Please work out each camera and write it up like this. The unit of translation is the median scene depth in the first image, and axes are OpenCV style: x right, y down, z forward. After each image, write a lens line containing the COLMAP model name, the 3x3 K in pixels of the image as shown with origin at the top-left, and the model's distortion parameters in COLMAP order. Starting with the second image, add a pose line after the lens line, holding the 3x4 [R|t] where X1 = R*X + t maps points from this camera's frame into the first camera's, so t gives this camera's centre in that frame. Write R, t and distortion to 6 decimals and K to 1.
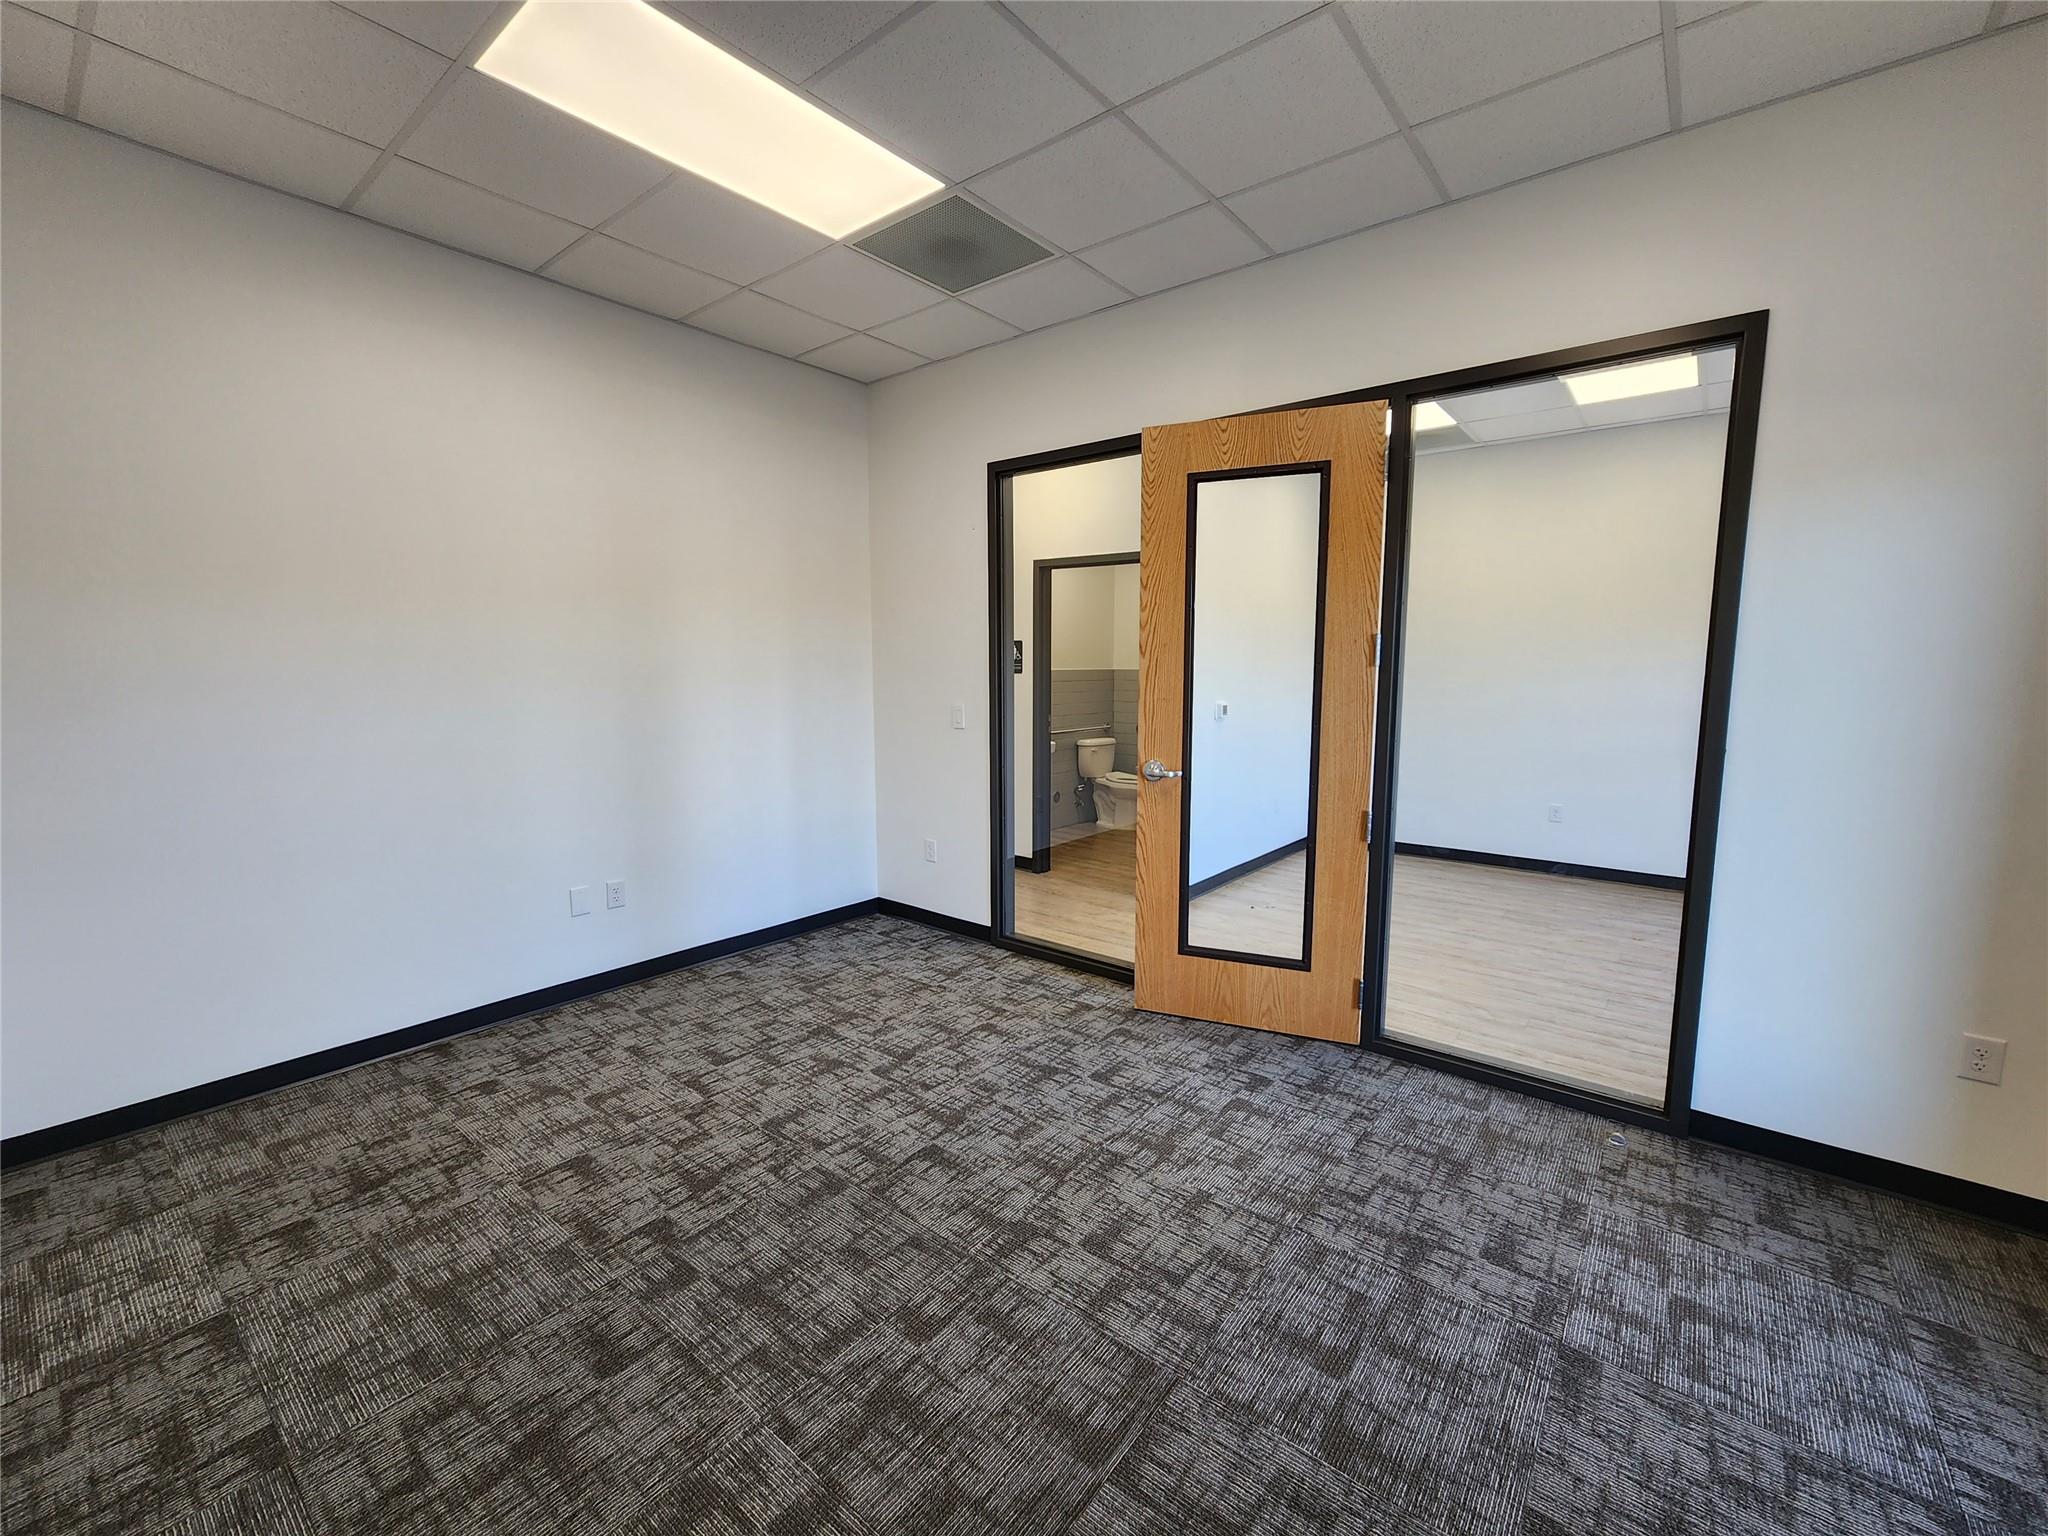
lens RADIAL K [[834.8, 0, 1040.7], [0, 834.8, 757.5], [0, 0, 1]] dist [-0.003400, 0.001288]
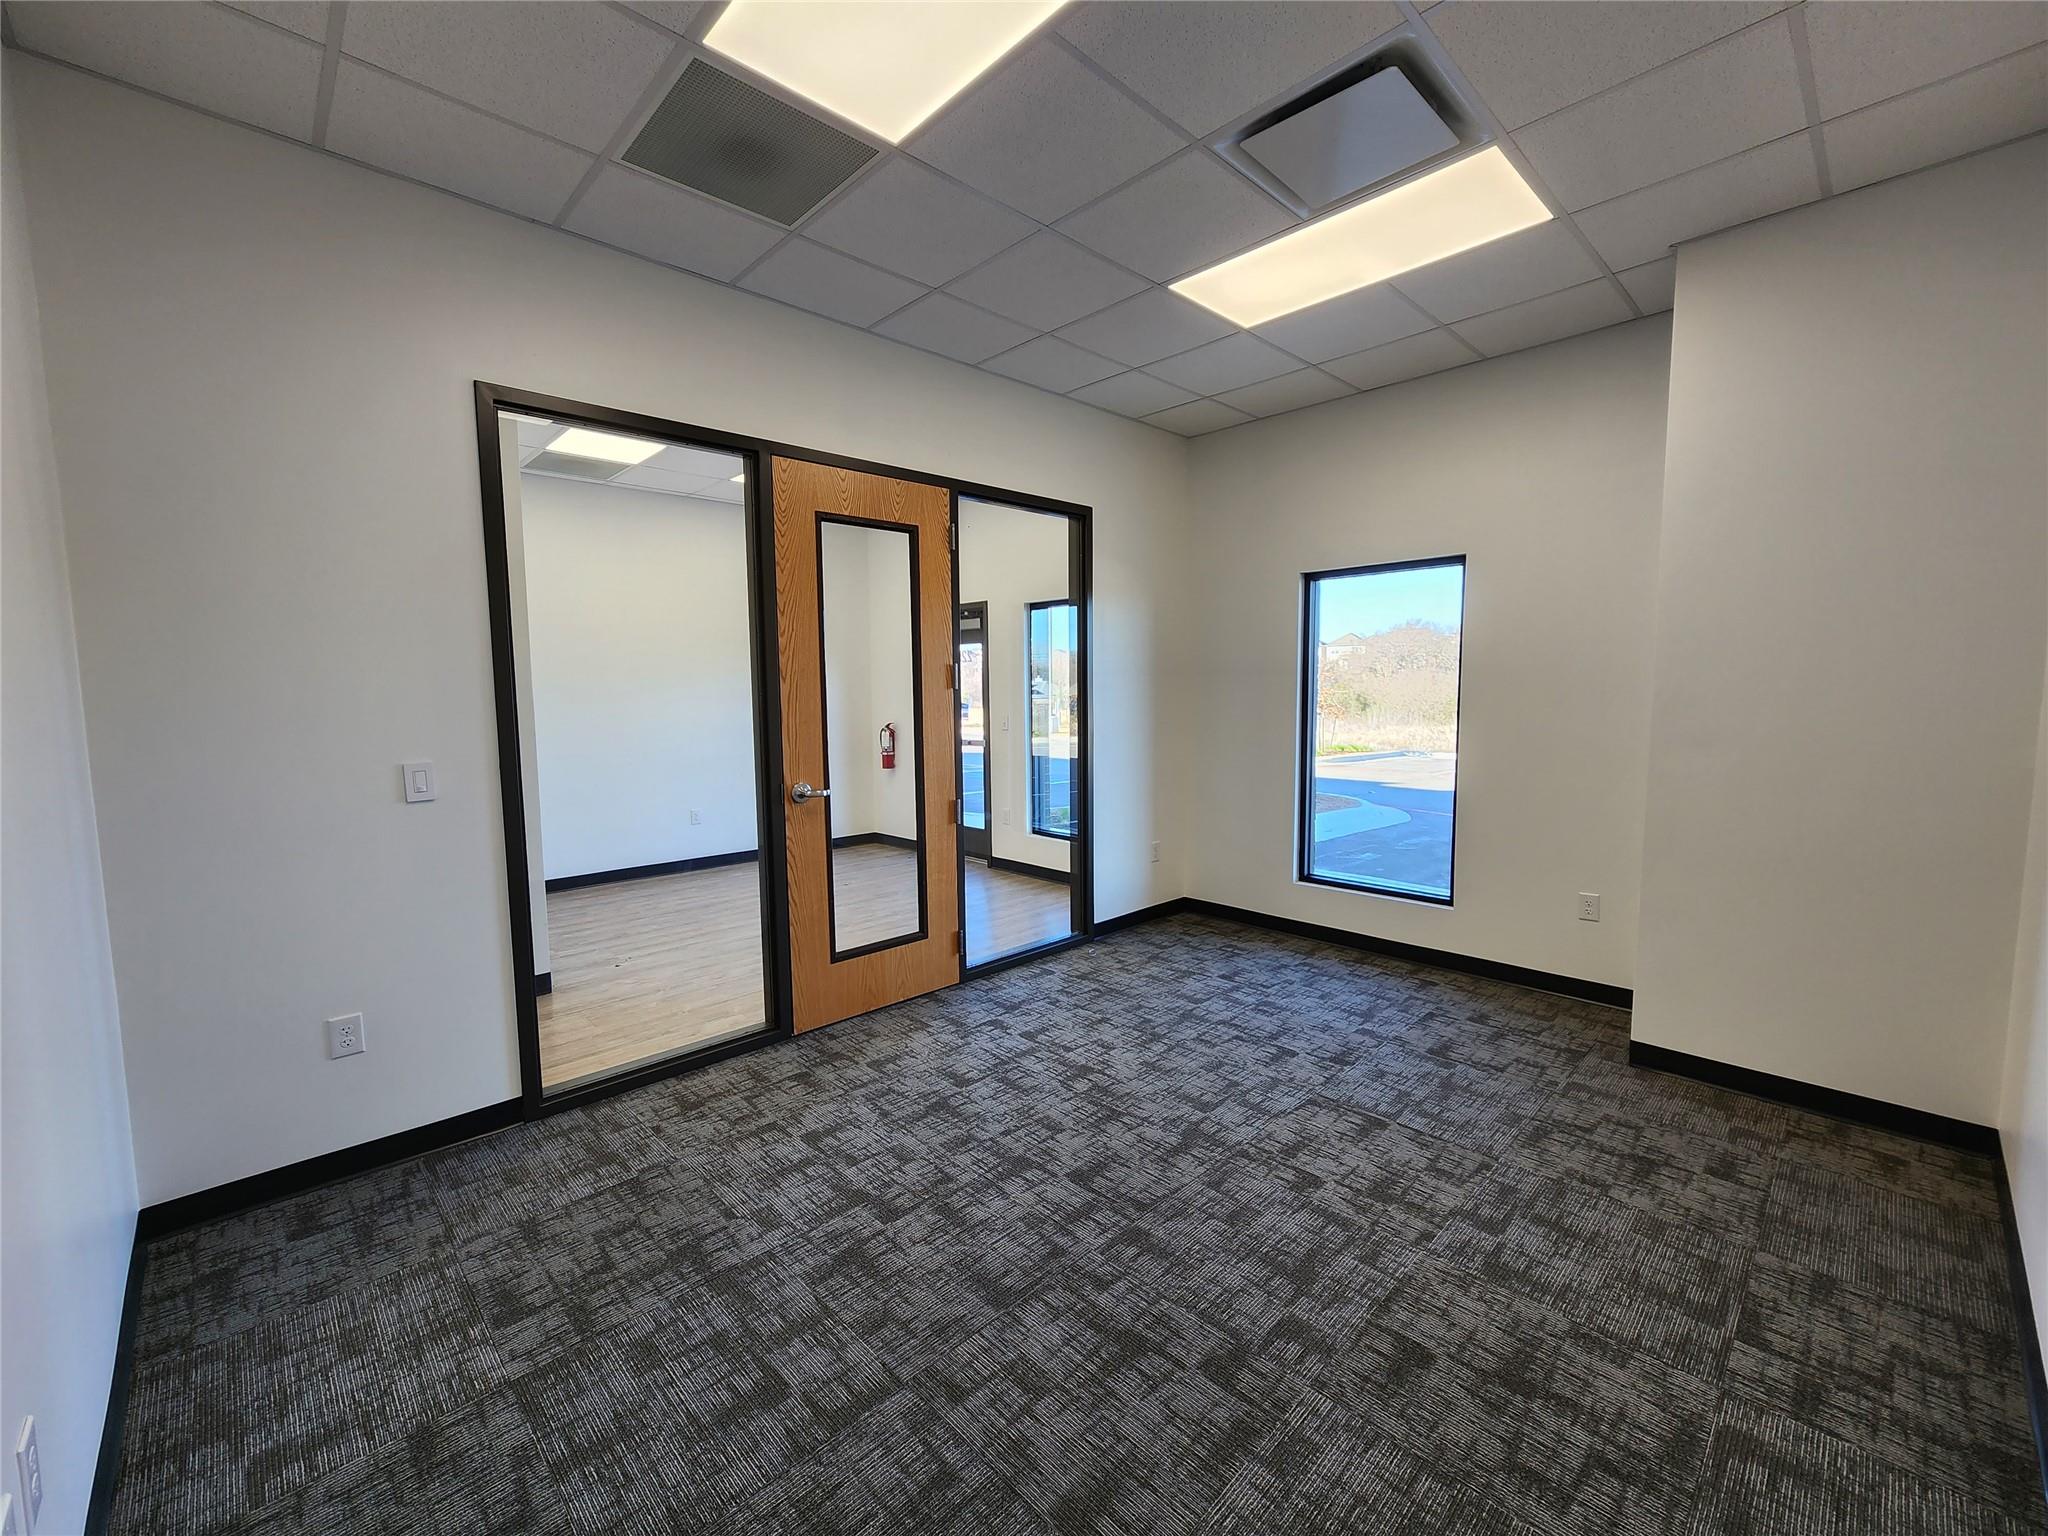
lens RADIAL K [[834.8, 0, 1009.0], [0, 834.8, 755.1], [0, 0, 1]] dist [-0.003400, 0.001288]
pose [[0.149977, -0.083487, 0.985158, -1.014507], [0.120690, 0.990523, 0.065568, -0.092457], [-0.981295, 0.109065, 0.158632, 0.818349]]
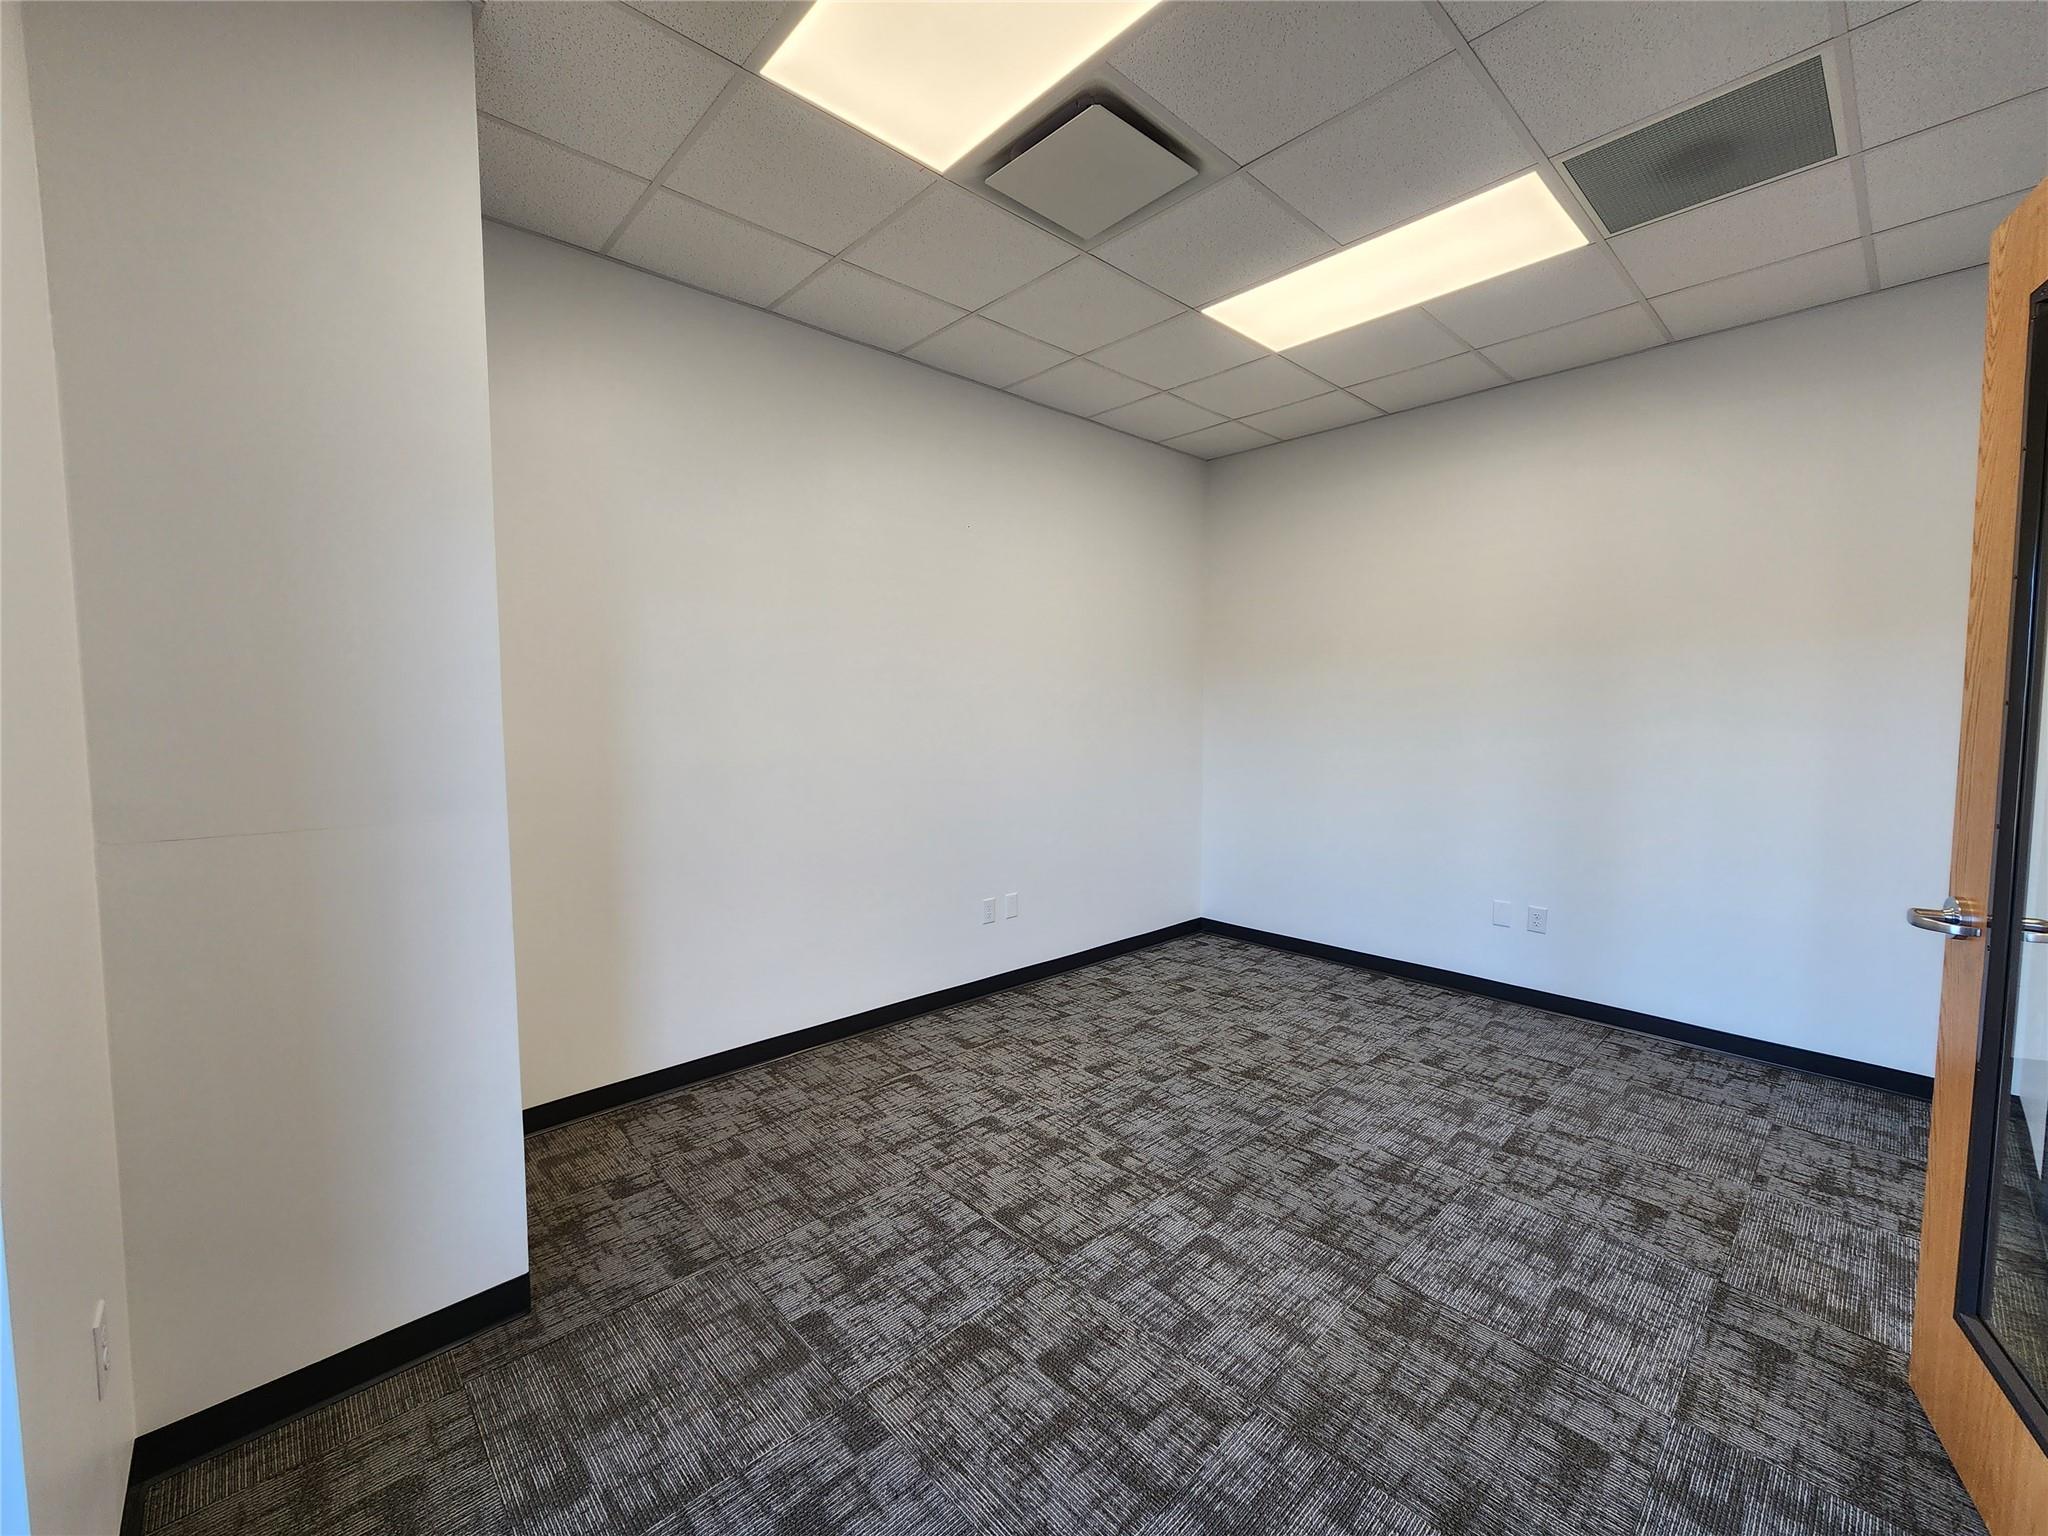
lens RADIAL K [[834.8, 0, 1014.7], [0, 834.8, 753.5], [0, 0, 1]] dist [-0.003400, 0.001288]
pose [[-0.154172, 0.052774, -0.986634, 0.887966], [-0.108859, 0.991586, 0.070049, -0.068007], [0.982029, 0.118204, -0.147130, 0.665782]]
